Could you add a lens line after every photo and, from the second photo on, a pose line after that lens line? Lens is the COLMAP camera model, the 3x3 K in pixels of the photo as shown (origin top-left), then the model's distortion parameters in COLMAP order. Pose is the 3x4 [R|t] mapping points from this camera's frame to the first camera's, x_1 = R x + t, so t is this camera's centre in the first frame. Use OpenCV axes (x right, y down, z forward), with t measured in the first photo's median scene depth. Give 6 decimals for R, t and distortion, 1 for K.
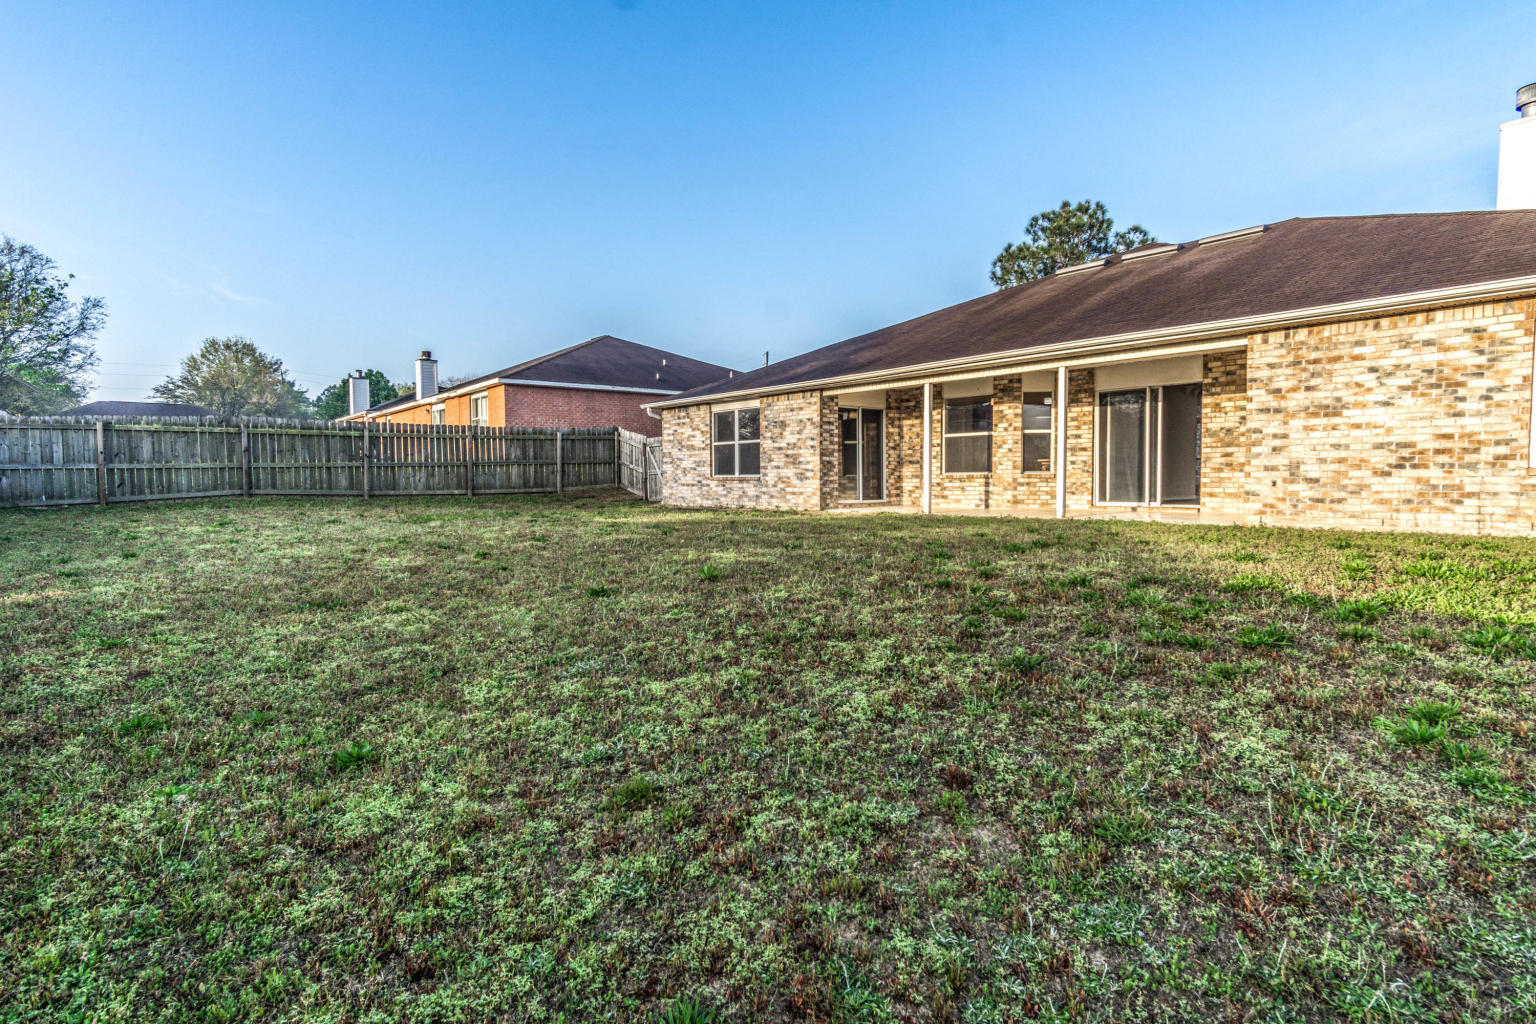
lens RADIAL K [[817.2, 0, 763.6], [0, 817.2, 522.5], [0, 0, 1]] dist [0.004881, 0.002450]
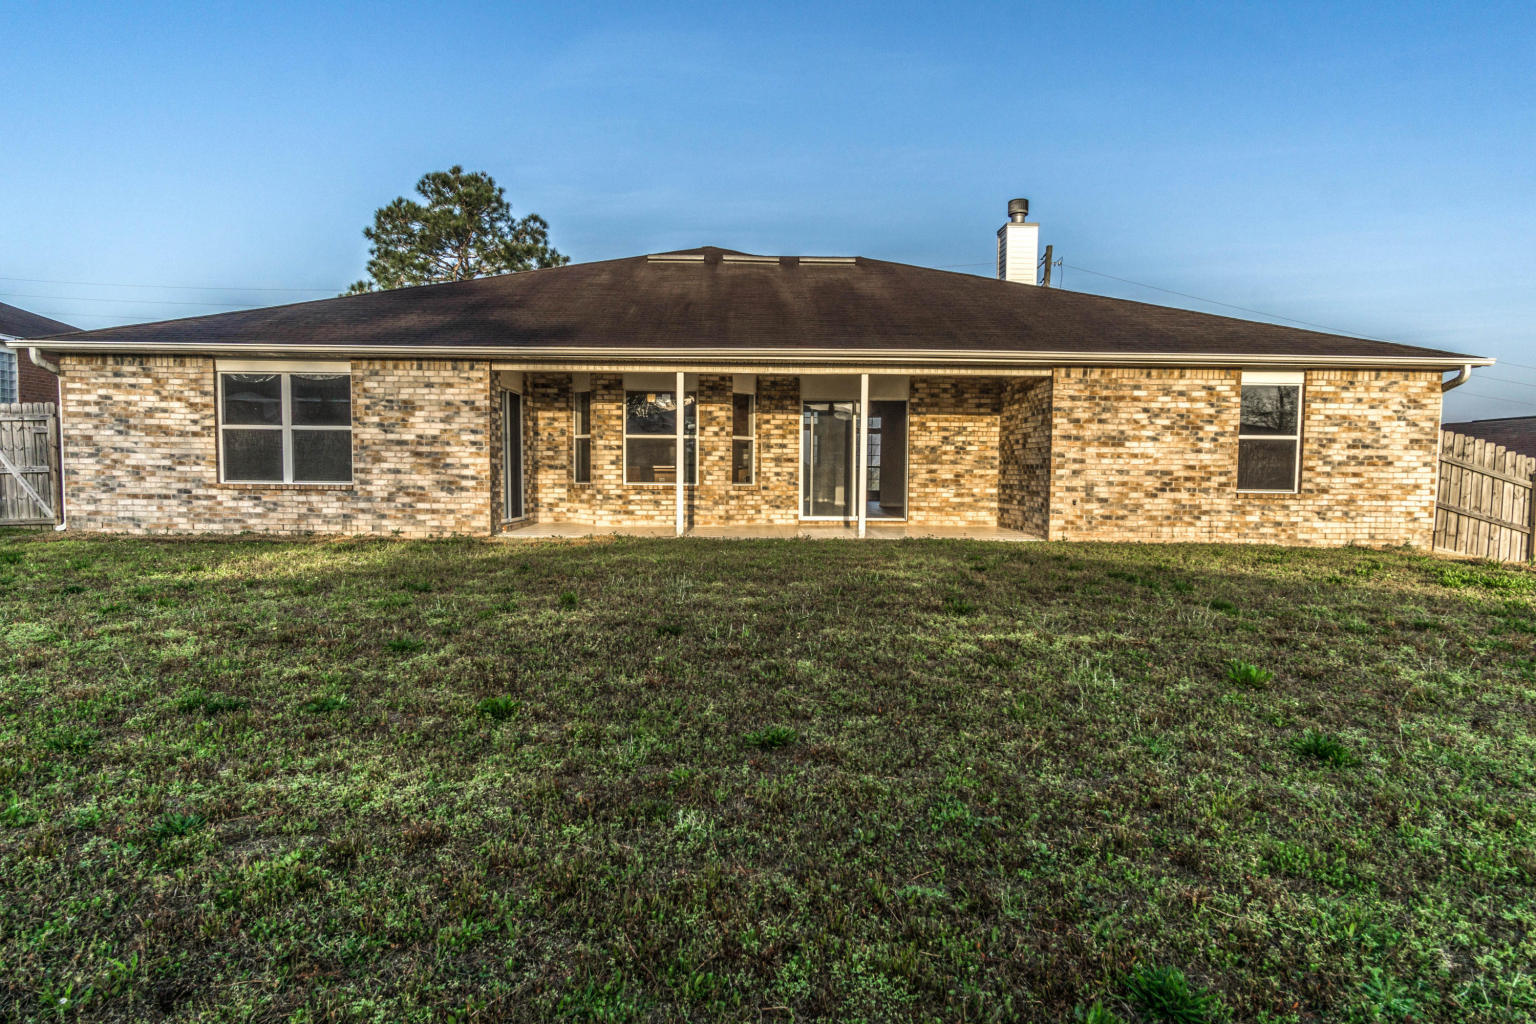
lens RADIAL K [[857.9, 0, 767.8], [0, 857.9, 516.9], [0, 0, 1]] dist [0.003167, 0.000901]
pose [[0.626845, -0.026083, 0.778707, -0.553280], [0.027359, 0.999560, 0.011458, -0.052355], [-0.778664, 0.014122, 0.627283, 0.580070]]
